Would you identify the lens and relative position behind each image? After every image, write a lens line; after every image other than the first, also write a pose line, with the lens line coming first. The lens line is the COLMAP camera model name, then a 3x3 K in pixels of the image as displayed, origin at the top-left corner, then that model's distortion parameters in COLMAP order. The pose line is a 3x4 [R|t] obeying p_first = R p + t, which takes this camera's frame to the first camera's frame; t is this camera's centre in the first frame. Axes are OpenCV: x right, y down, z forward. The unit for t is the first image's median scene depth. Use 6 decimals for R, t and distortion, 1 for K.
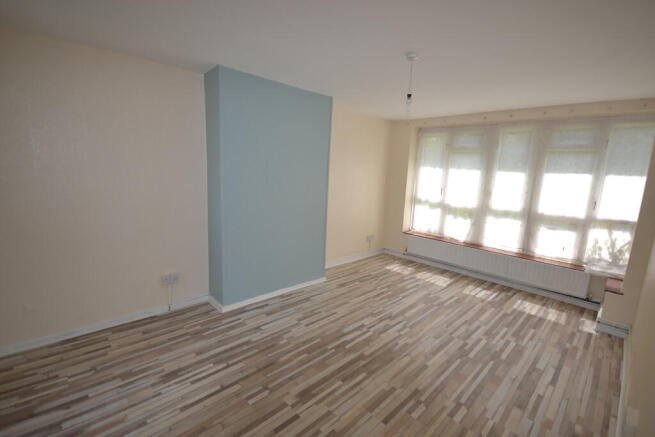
lens RADIAL K [[295.9, 0, 326.2], [0, 295.9, 218.6], [0, 0, 1]] dist [0.010770, -0.000470]
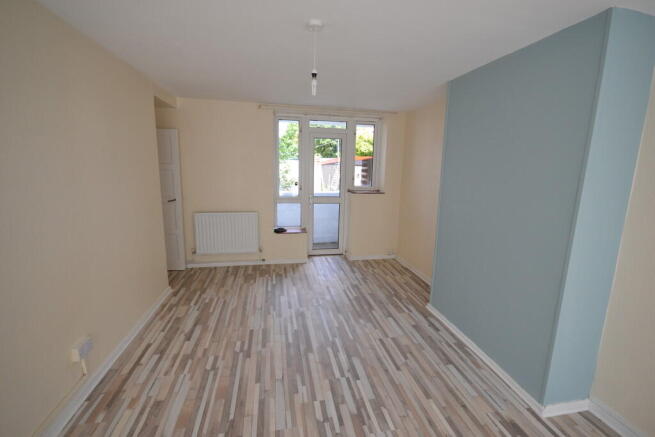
lens RADIAL K [[295.9, 0, 327.3], [0, 295.9, 216.3], [0, 0, 1]] dist [0.010770, -0.000470]
pose [[-0.549058, 0.082578, -0.831695, 0.850283], [-0.188779, 0.957138, 0.219658, -0.201521], [0.814185, 0.277611, -0.509935, 1.365638]]
